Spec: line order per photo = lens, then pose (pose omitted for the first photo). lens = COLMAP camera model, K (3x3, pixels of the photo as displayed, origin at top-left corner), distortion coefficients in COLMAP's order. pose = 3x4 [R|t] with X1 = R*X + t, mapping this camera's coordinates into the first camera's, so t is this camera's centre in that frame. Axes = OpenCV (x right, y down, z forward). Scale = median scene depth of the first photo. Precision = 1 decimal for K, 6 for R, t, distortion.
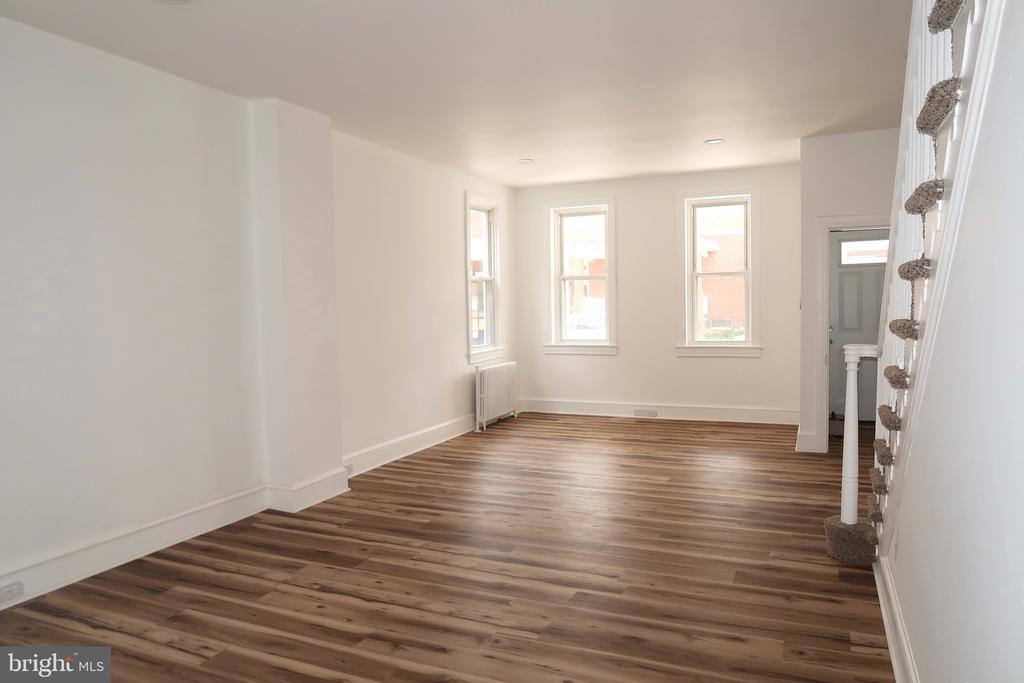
lens RADIAL K [[704.3, 0, 514.5], [0, 704.3, 339.4], [0, 0, 1]] dist [-0.029924, 0.000036]
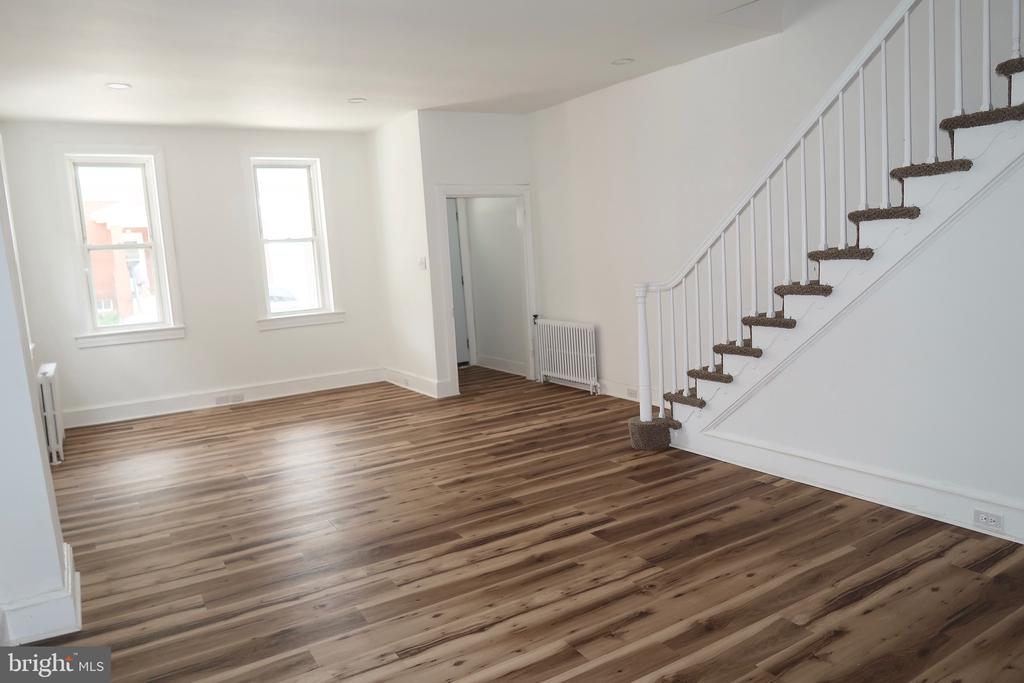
lens RADIAL K [[704.3, 0, 514.5], [0, 704.3, 339.4], [0, 0, 1]] dist [-0.029924, 0.000036]
pose [[0.559297, -0.114863, 0.820971, -0.608350], [0.090036, 0.992912, 0.077581, -0.010031], [-0.824063, 0.030526, 0.565675, 0.386211]]
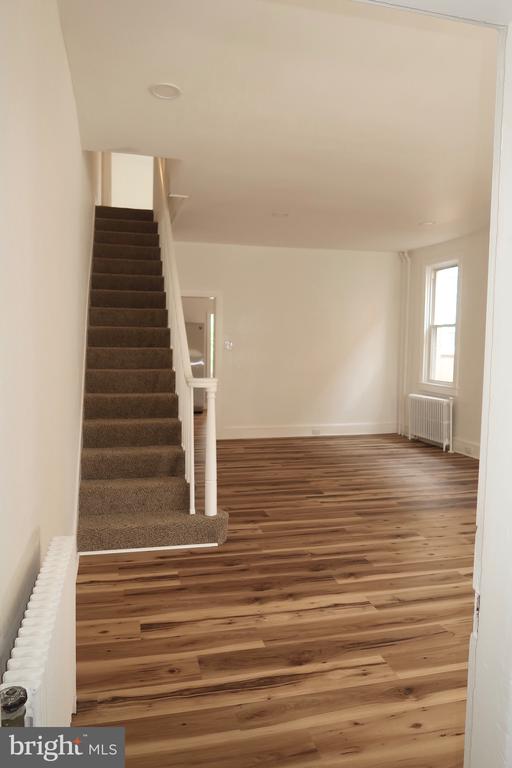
lens RADIAL K [[528.3, 0, 253.1], [0, 528.3, 381.4], [0, 0, 1]] dist [-0.029924, 0.000036]
pose [[-0.785800, 0.052846, -0.616219, 0.865506], [-0.031944, 0.991545, 0.125769, -0.094595], [0.617655, 0.118513, -0.777468, 1.520165]]
